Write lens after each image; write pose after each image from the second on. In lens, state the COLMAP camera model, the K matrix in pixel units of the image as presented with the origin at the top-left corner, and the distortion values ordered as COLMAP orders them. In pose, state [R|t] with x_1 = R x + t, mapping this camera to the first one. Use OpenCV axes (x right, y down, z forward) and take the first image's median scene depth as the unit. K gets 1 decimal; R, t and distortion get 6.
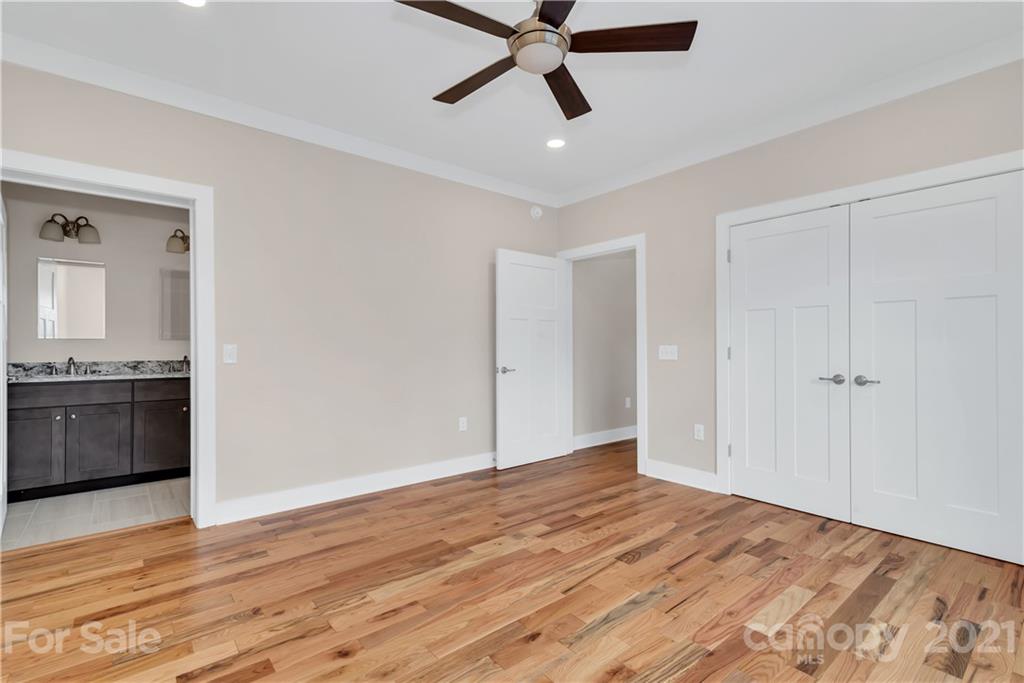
lens RADIAL K [[481.8, 0, 512.1], [0, 481.8, 341.2], [0, 0, 1]] dist [0.008159, -0.000690]
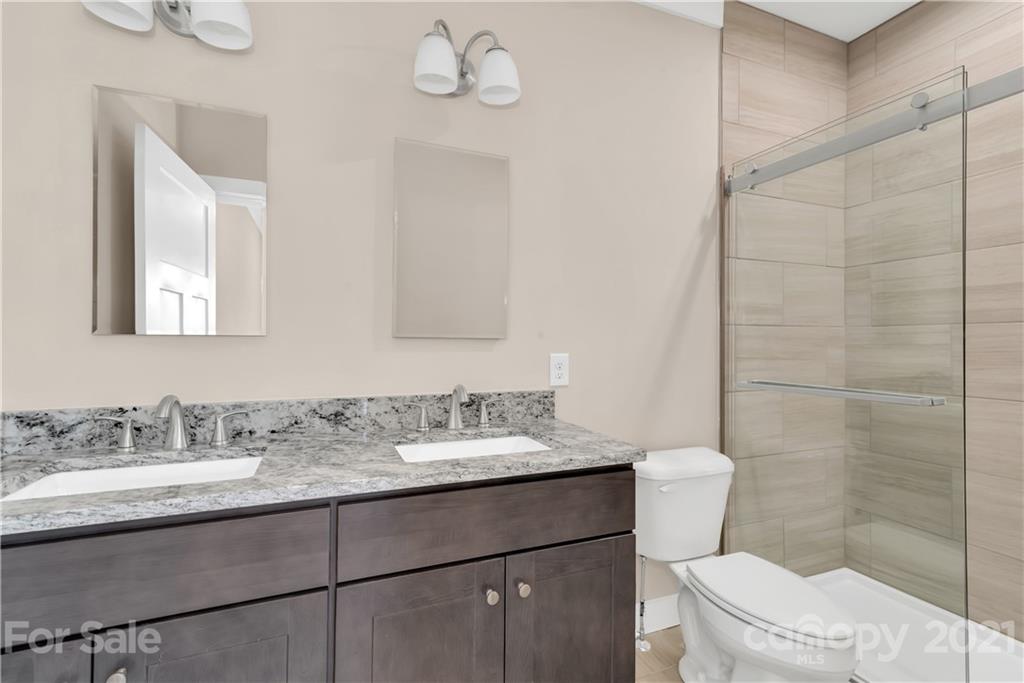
lens RADIAL K [[481.8, 0, 507.1], [0, 481.8, 338.4], [0, 0, 1]] dist [0.008159, -0.000690]
pose [[0.949461, 0.005849, -0.313831, -0.357087], [-0.004114, 0.999972, 0.006191, -0.003947], [0.313858, -0.004587, 0.949459, 0.456197]]
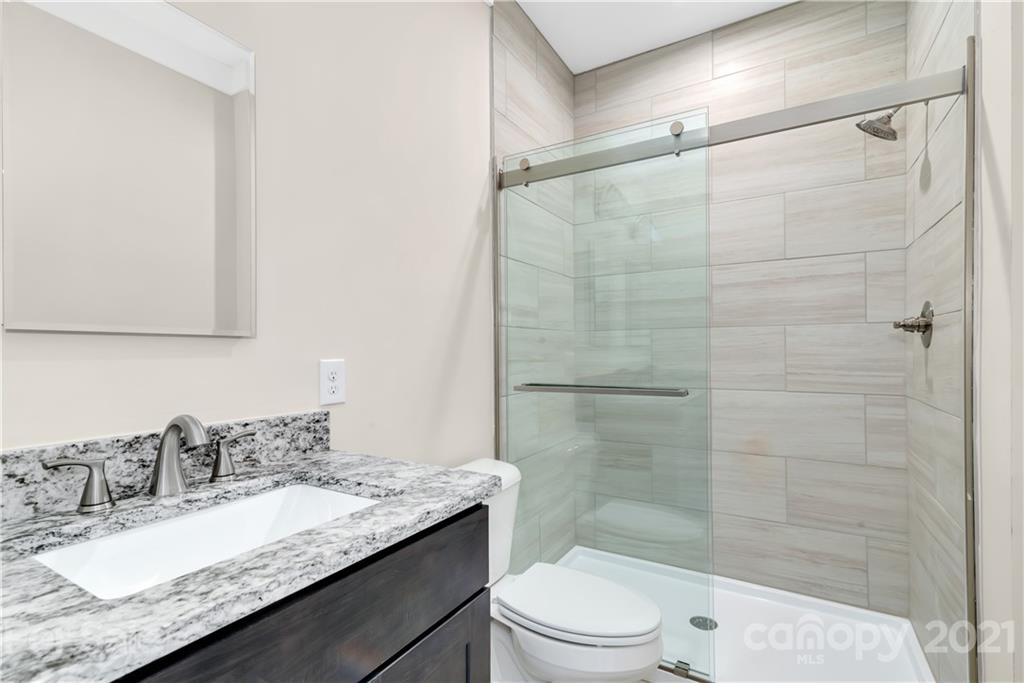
lens RADIAL K [[481.8, 0, 516.7], [0, 481.8, 354.0], [0, 0, 1]] dist [0.008159, -0.000690]
pose [[0.939324, -0.003803, 0.343010, -0.411177], [-0.002141, 0.999854, 0.016948, 0.000746], [-0.343024, -0.016654, 0.939179, 0.514671]]
